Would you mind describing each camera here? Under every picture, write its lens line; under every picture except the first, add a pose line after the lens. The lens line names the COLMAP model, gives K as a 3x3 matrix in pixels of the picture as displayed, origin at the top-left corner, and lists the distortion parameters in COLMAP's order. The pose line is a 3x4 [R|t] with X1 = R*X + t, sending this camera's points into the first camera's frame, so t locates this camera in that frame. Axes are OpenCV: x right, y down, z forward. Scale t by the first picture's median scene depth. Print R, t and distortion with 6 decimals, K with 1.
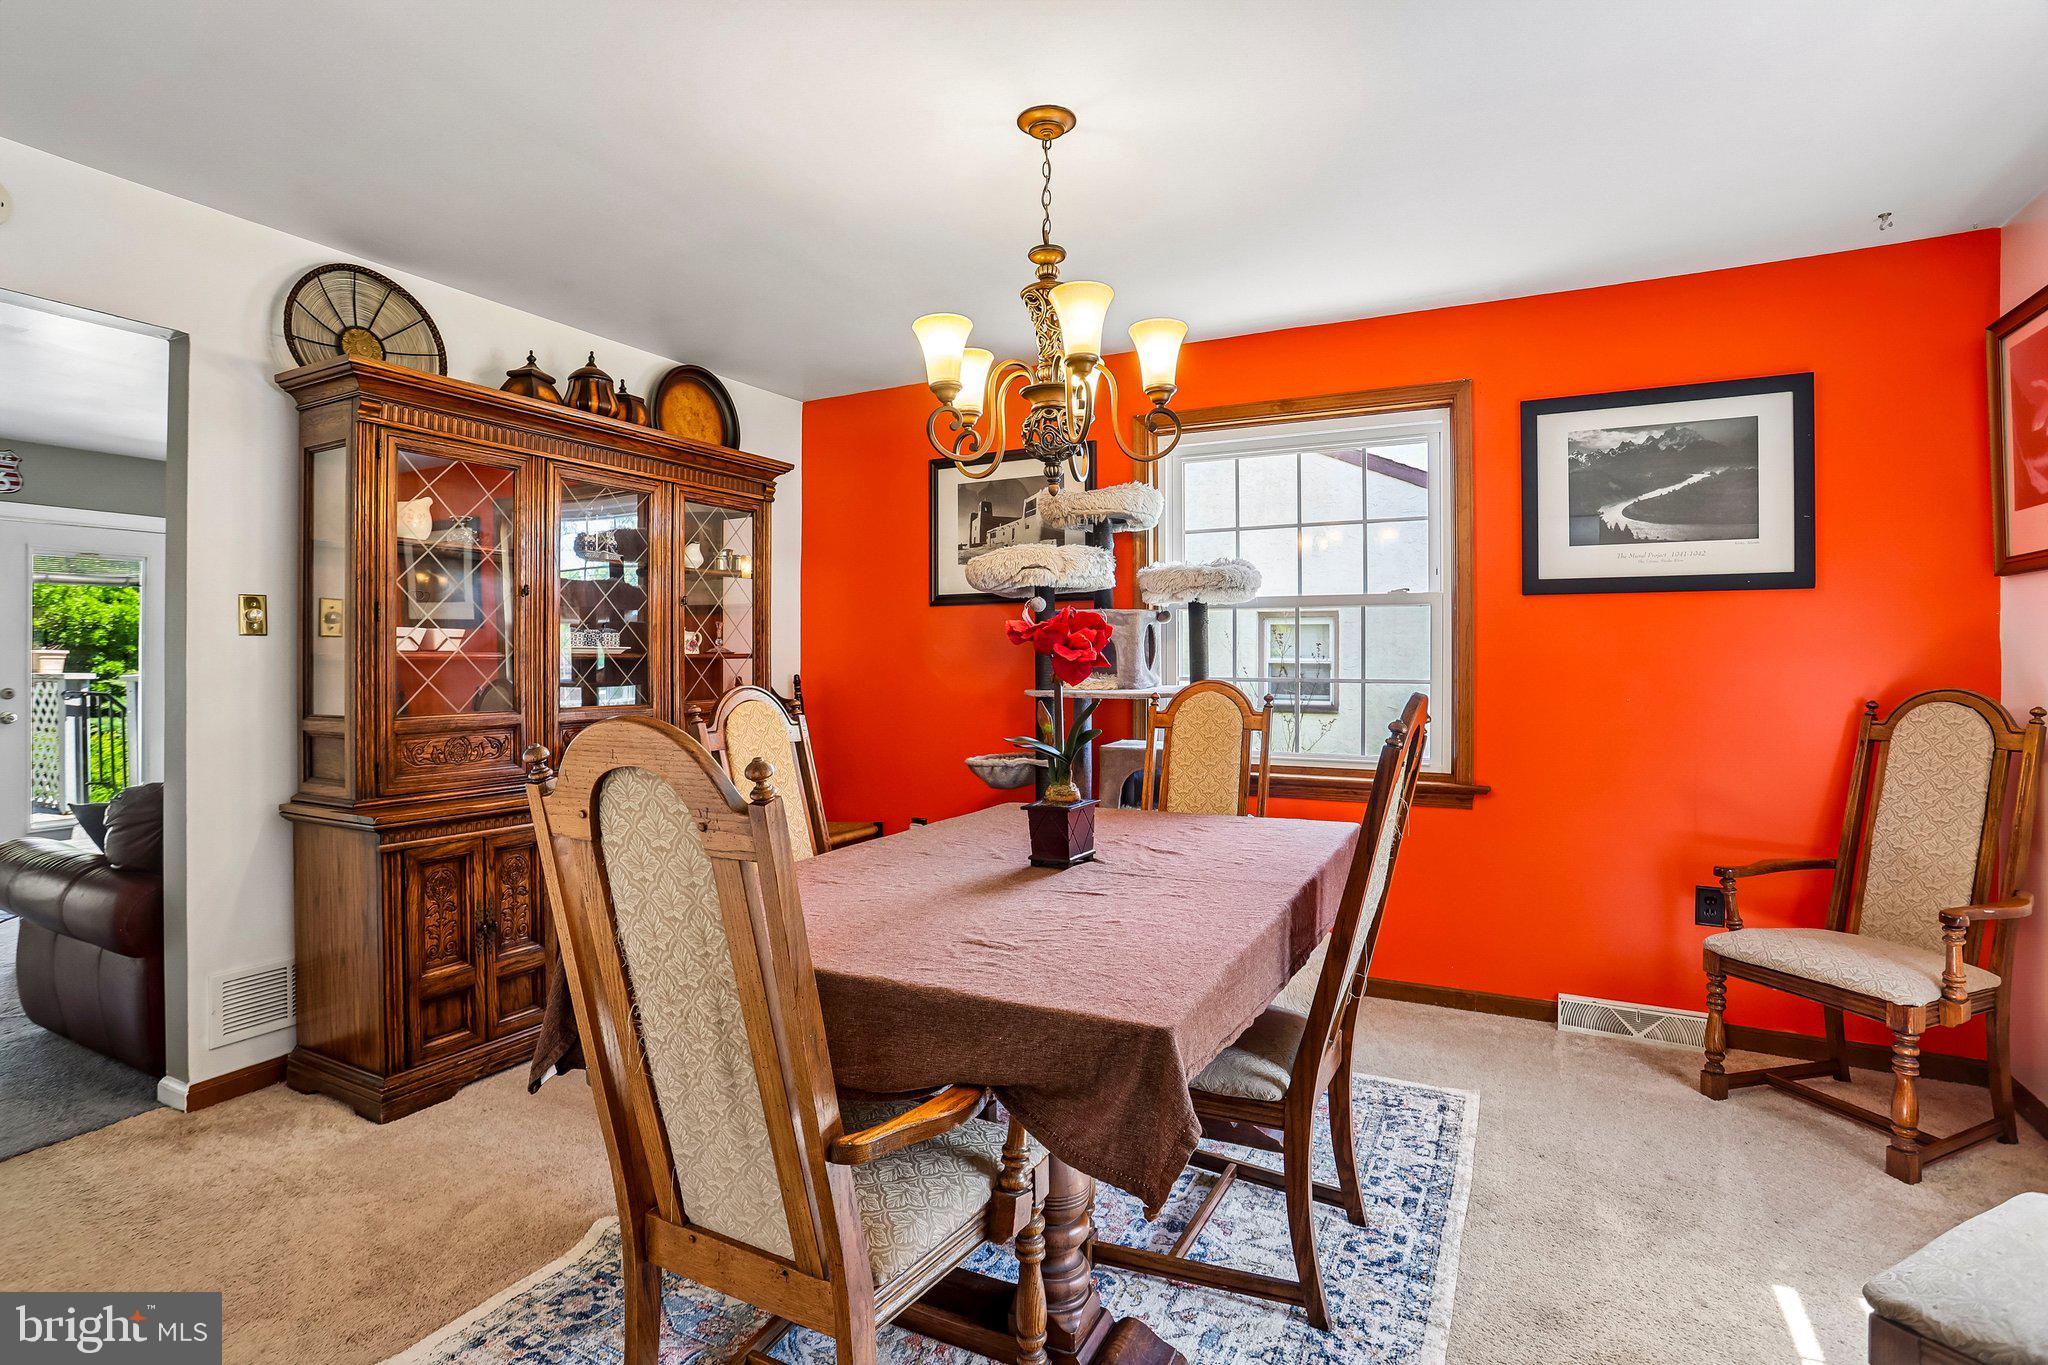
lens RADIAL K [[1030.4, 0, 1019.8], [0, 1030.4, 655.7], [0, 0, 1]] dist [-0.079527, 0.049127]
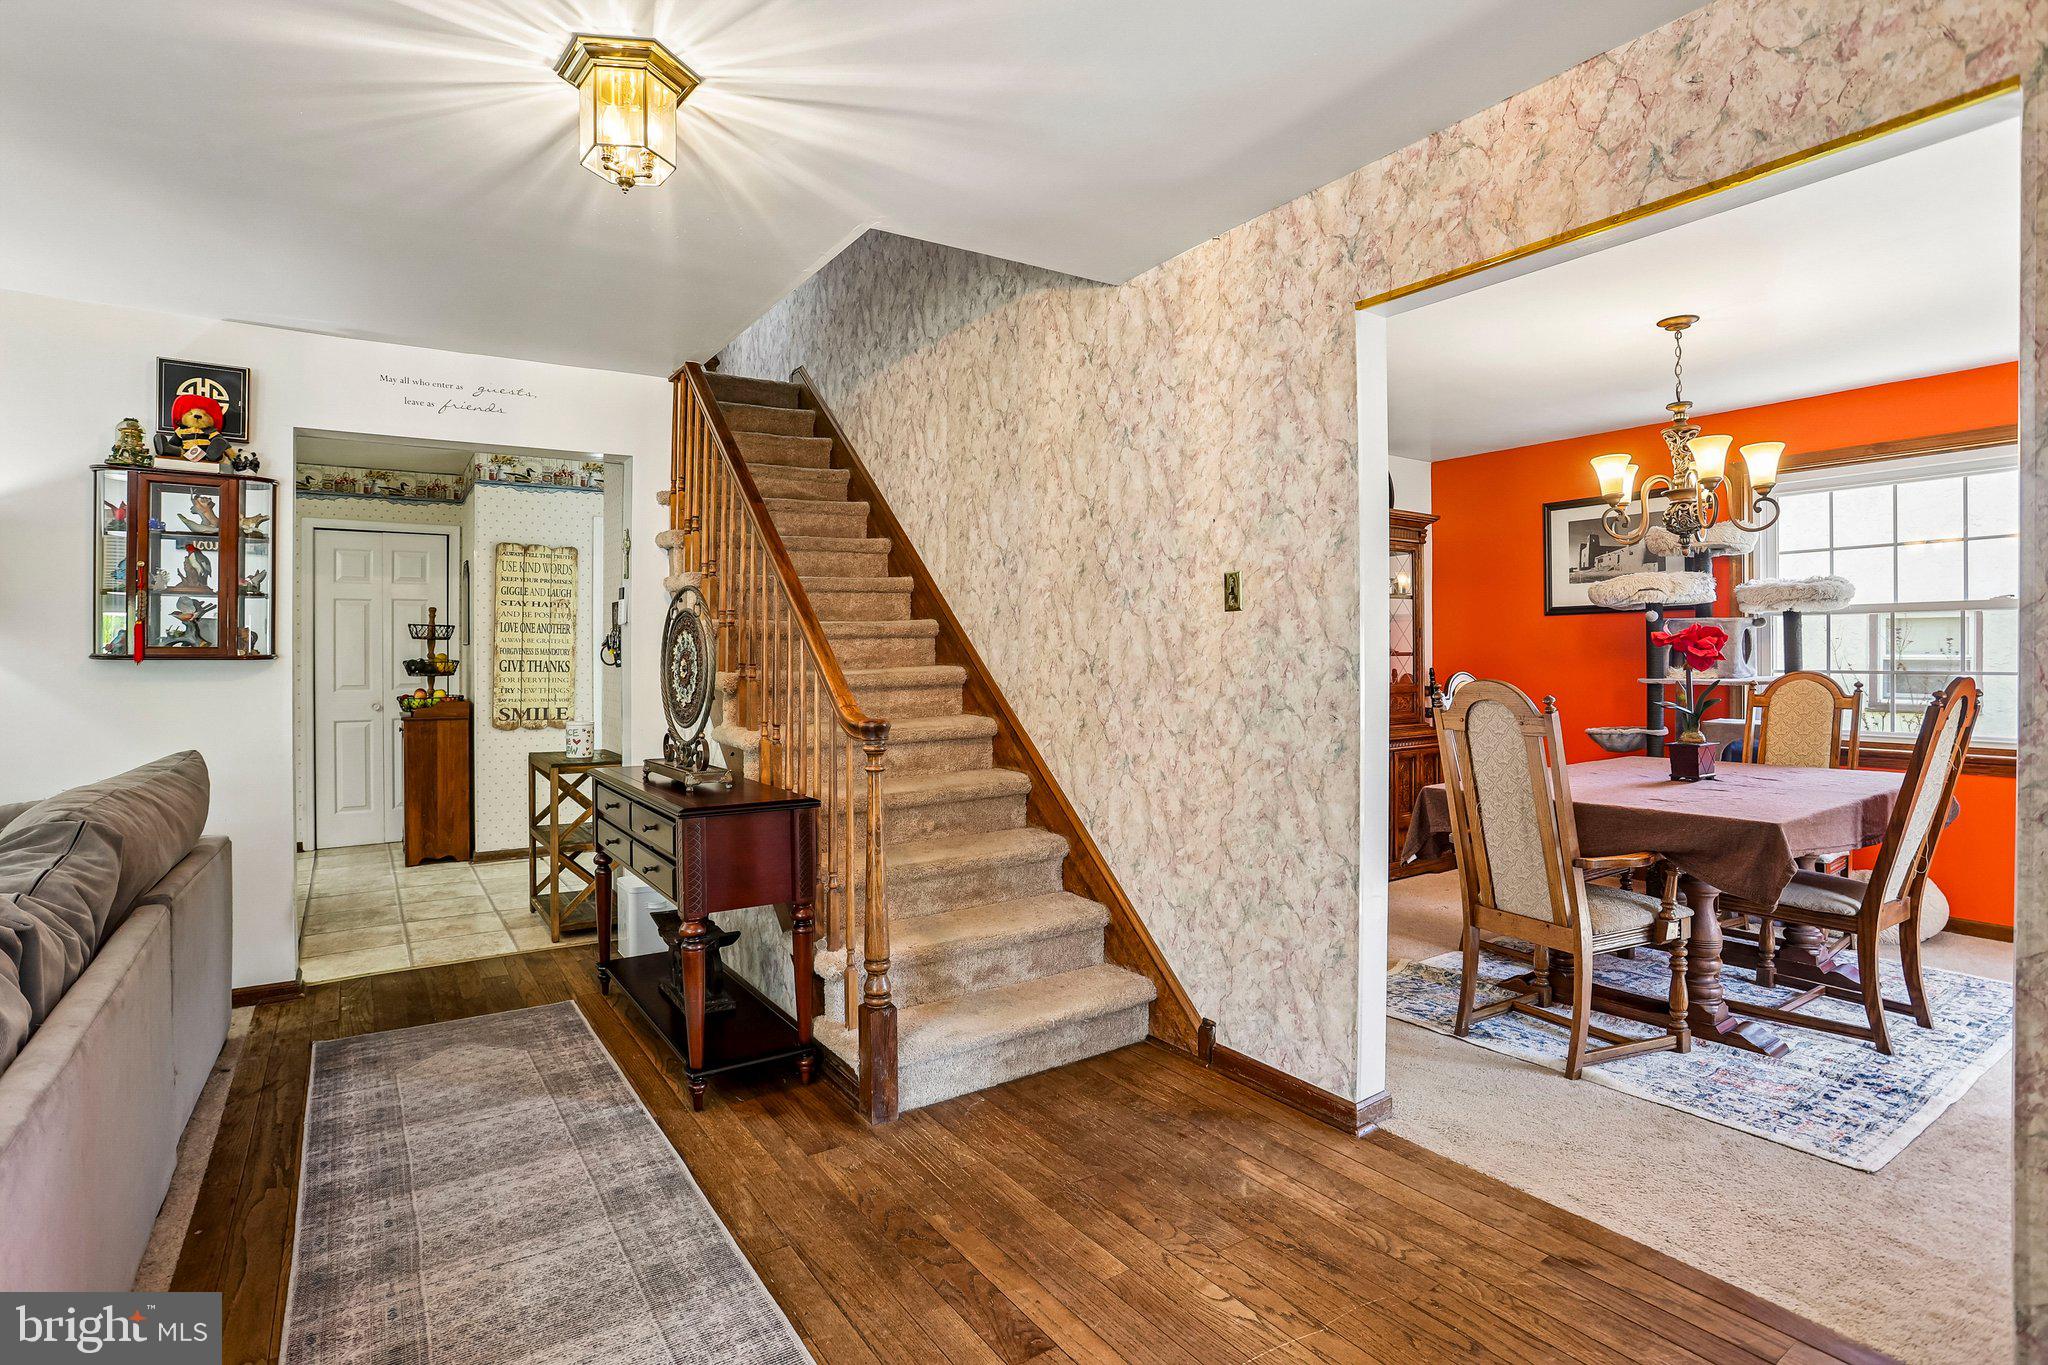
lens RADIAL K [[1009.5, 0, 1006.4], [0, 1009.5, 655.2], [0, 0, 1]] dist [-0.075646, 0.034615]
pose [[0.875093, -0.002219, -0.483949, -0.101202], [0.002817, 0.999996, 0.000509, -0.000497], [0.483946, -0.001809, 0.875096, -0.566939]]
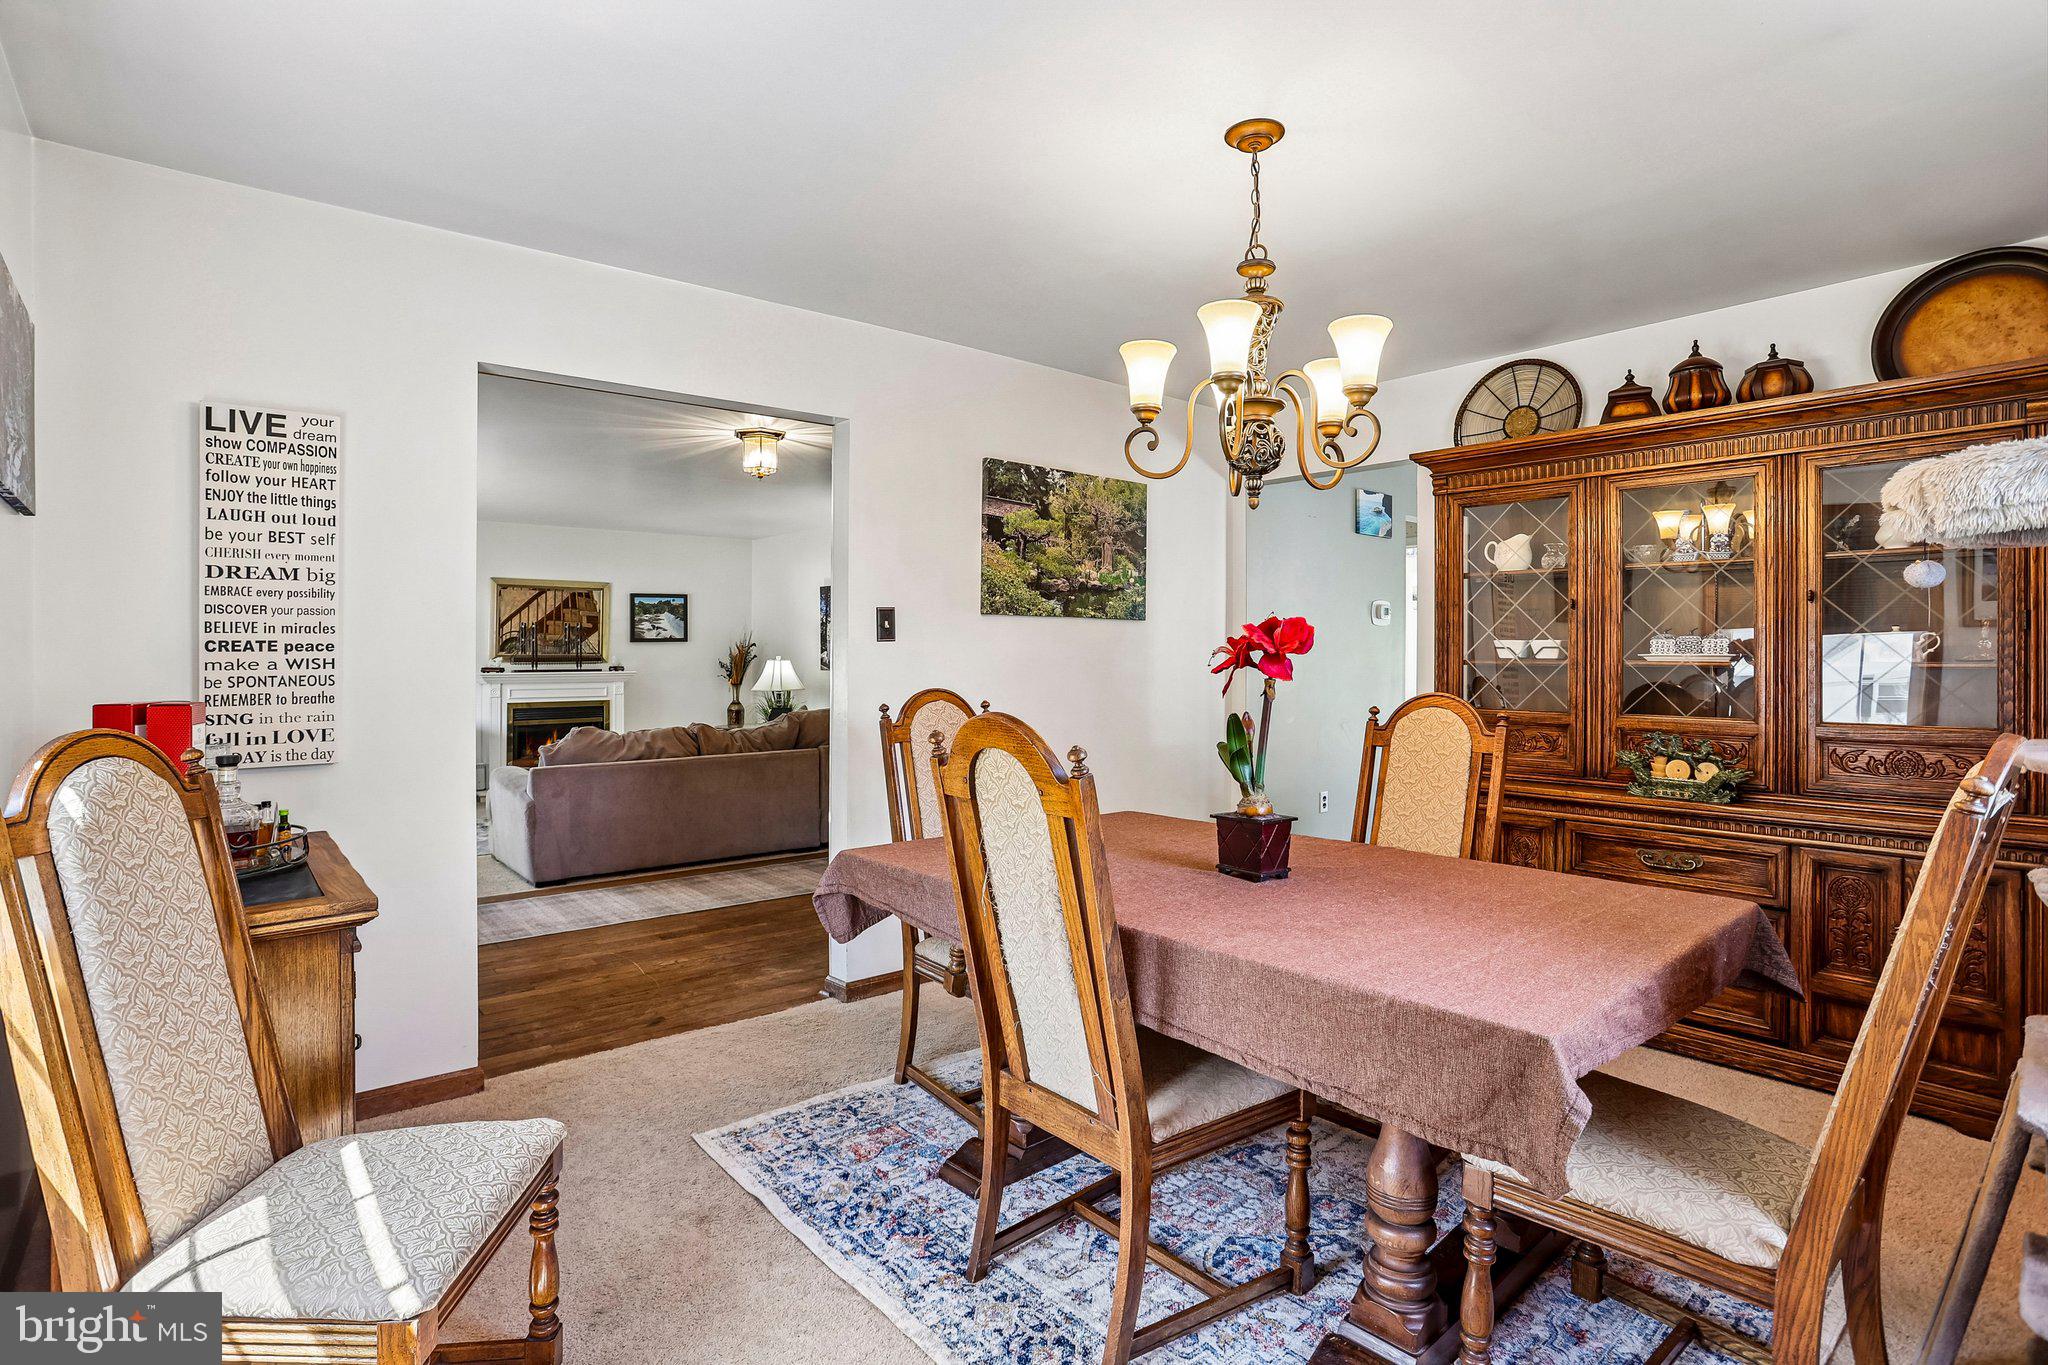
lens RADIAL K [[1009.5, 0, 1006.4], [0, 1009.5, 655.2], [0, 0, 1]] dist [-0.075646, 0.034615]
pose [[-0.388553, 0.003800, -0.921419, 0.669689], [0.003234, 0.999991, 0.002760, -0.012126], [0.921421, -0.001908, -0.388562, 0.766817]]
